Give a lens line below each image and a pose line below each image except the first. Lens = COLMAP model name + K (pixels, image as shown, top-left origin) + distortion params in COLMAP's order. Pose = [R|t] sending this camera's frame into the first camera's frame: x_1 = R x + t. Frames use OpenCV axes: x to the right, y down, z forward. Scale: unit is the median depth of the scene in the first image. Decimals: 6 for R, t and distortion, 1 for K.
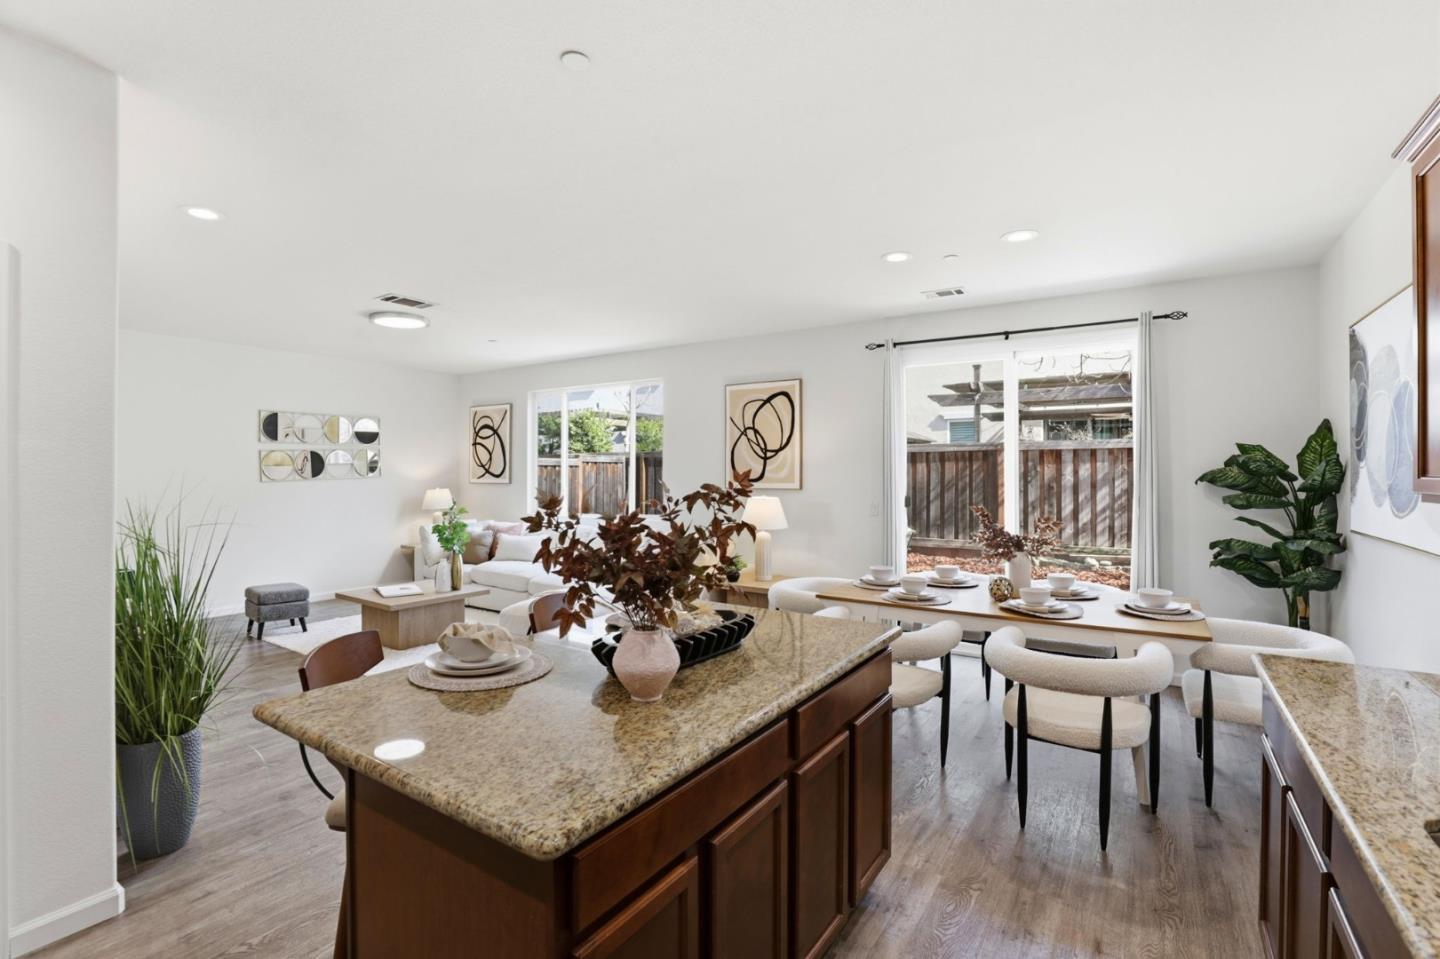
lens RADIAL K [[659.5, 0, 709.8], [0, 659.5, 472.1], [0, 0, 1]] dist [-0.032592, 0.001680]
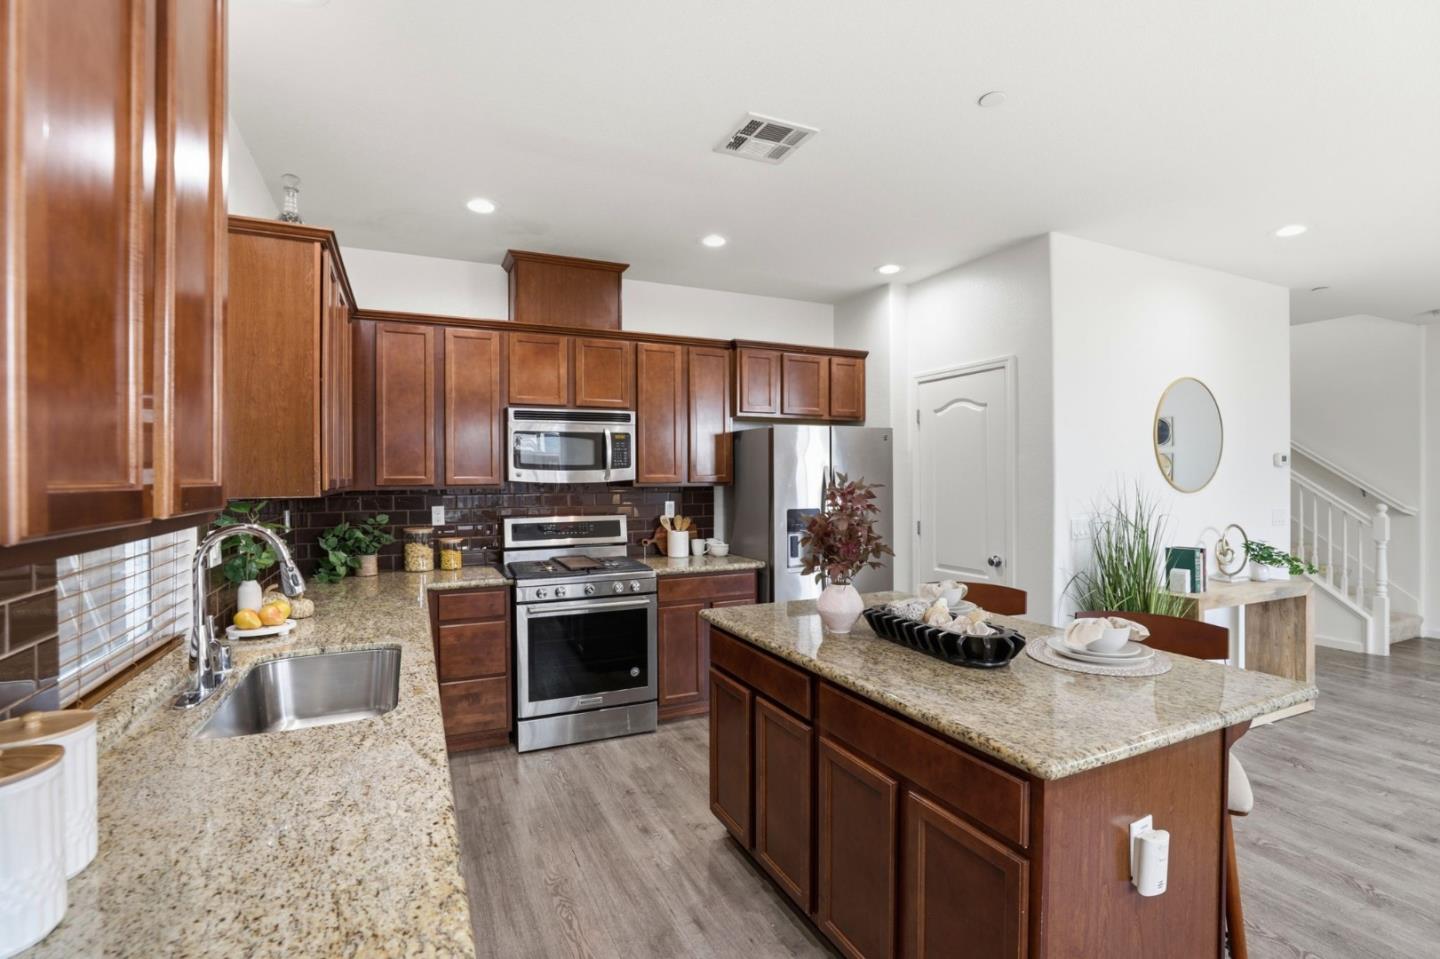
lens RADIAL K [[659.5, 0, 720.1], [0, 659.5, 480.5], [0, 0, 1]] dist [-0.032592, 0.001680]
pose [[-0.520869, 0.011838, -0.853555, 0.632428], [0.009078, 0.999924, 0.008329, -0.001738], [0.853588, -0.003410, -0.520937, 0.764602]]
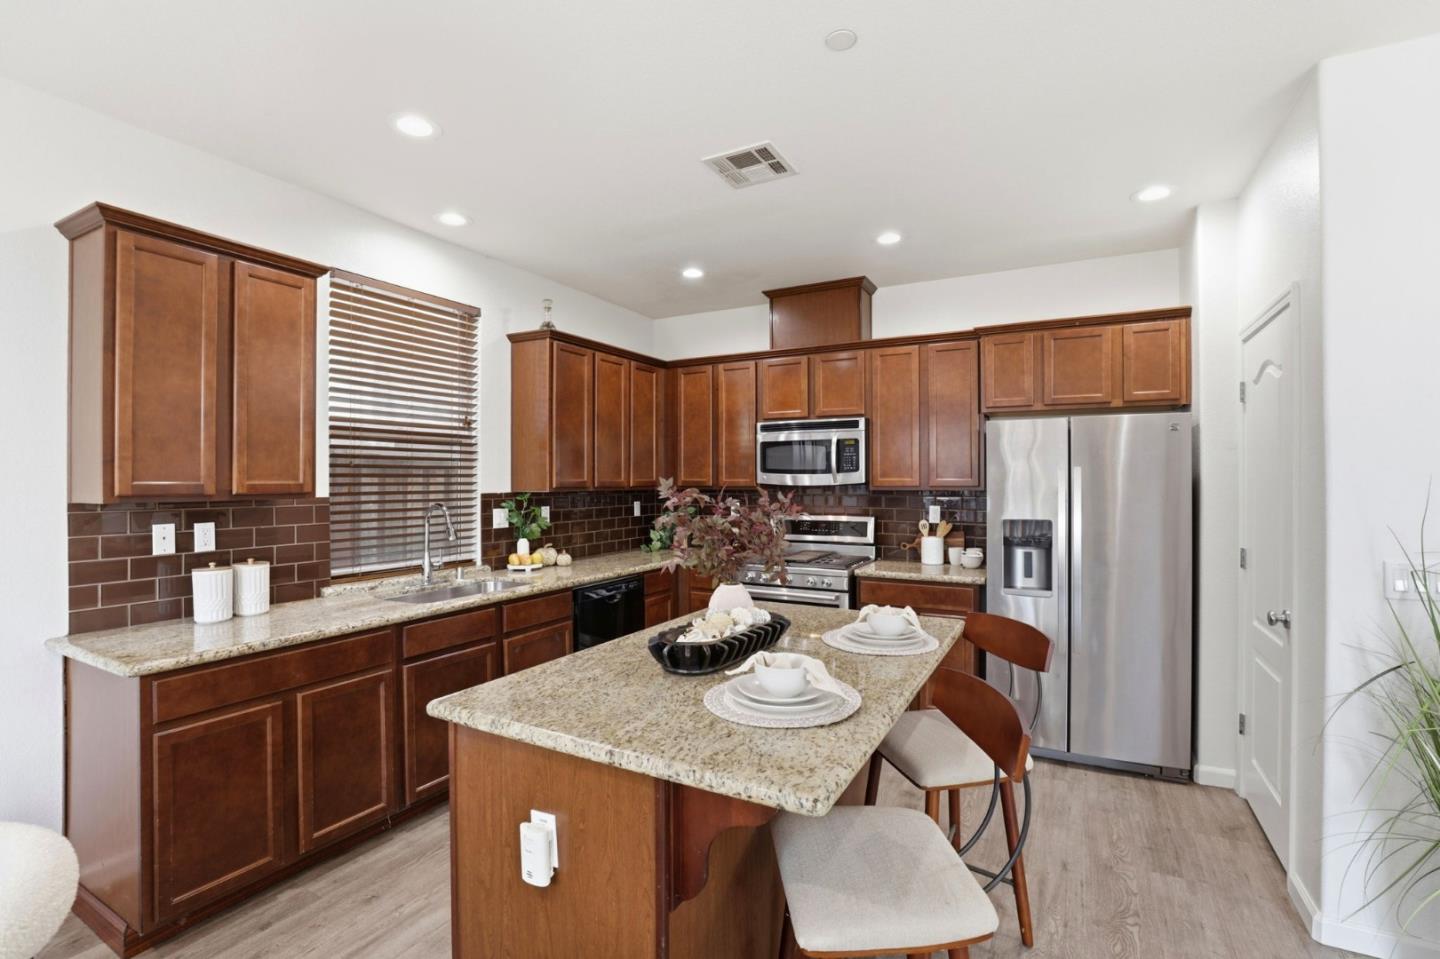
lens RADIAL K [[659.5, 0, 722.4], [0, 659.5, 484.1], [0, 0, 1]] dist [-0.032592, 0.001680]
pose [[-0.995533, 0.006490, -0.094188, 0.042765], [0.006002, 0.999967, 0.005469, -0.000941], [0.094220, 0.004880, -0.995539, 1.243123]]
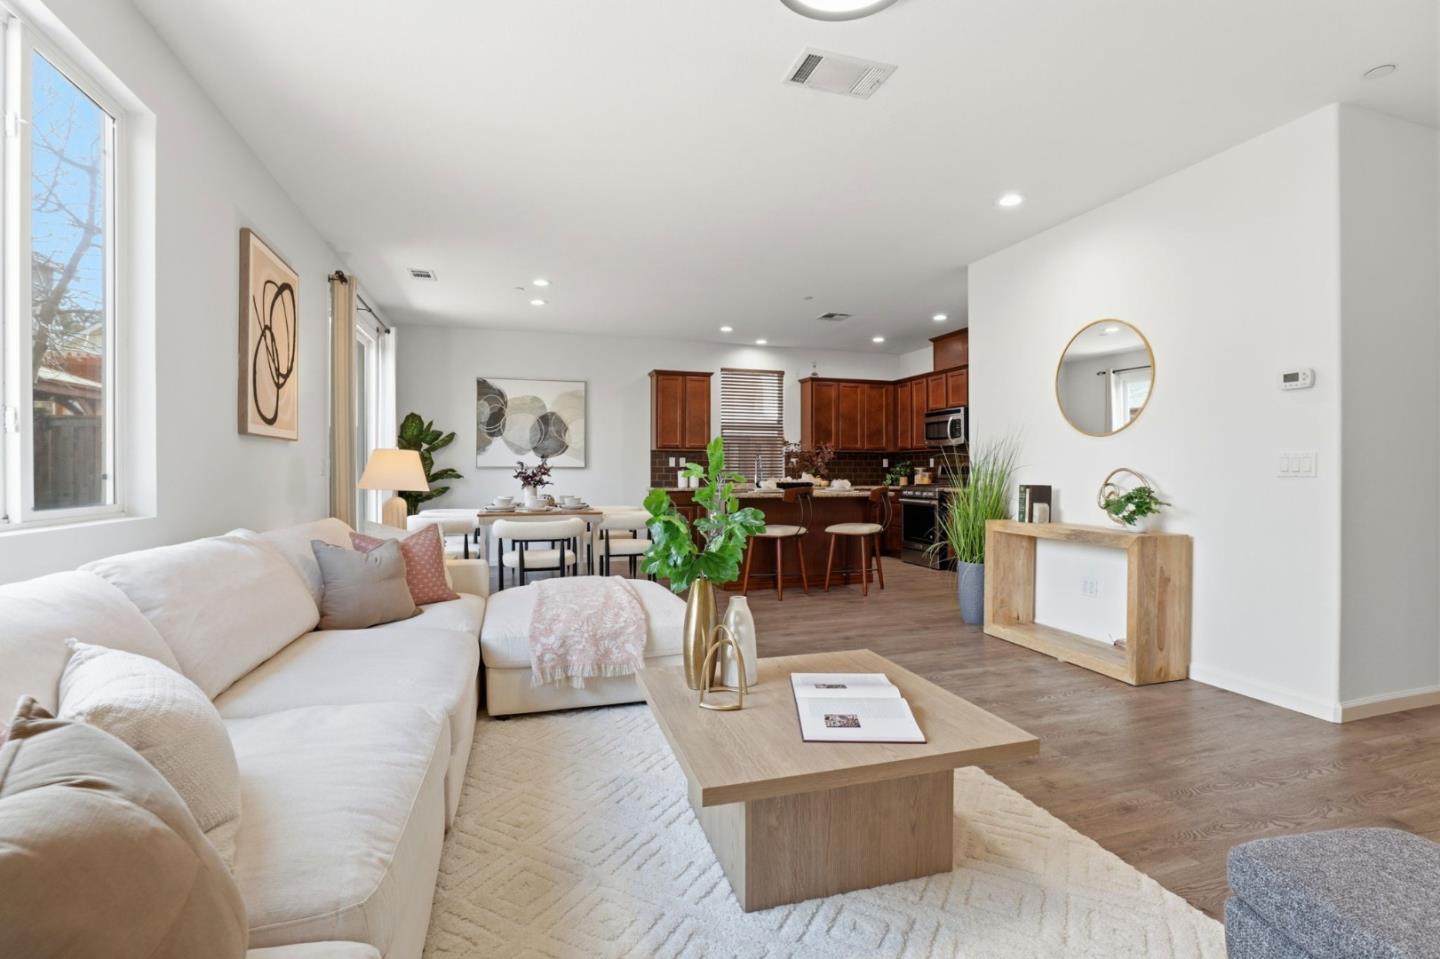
lens RADIAL K [[659.5, 0, 712.7], [0, 659.5, 475.6], [0, 0, 1]] dist [-0.032592, 0.001680]
pose [[-0.779055, 0.000324, 0.626955, -1.131207], [0.002165, 0.999995, 0.002173, 0.114191], [-0.626952, 0.003050, -0.779052, 2.352784]]
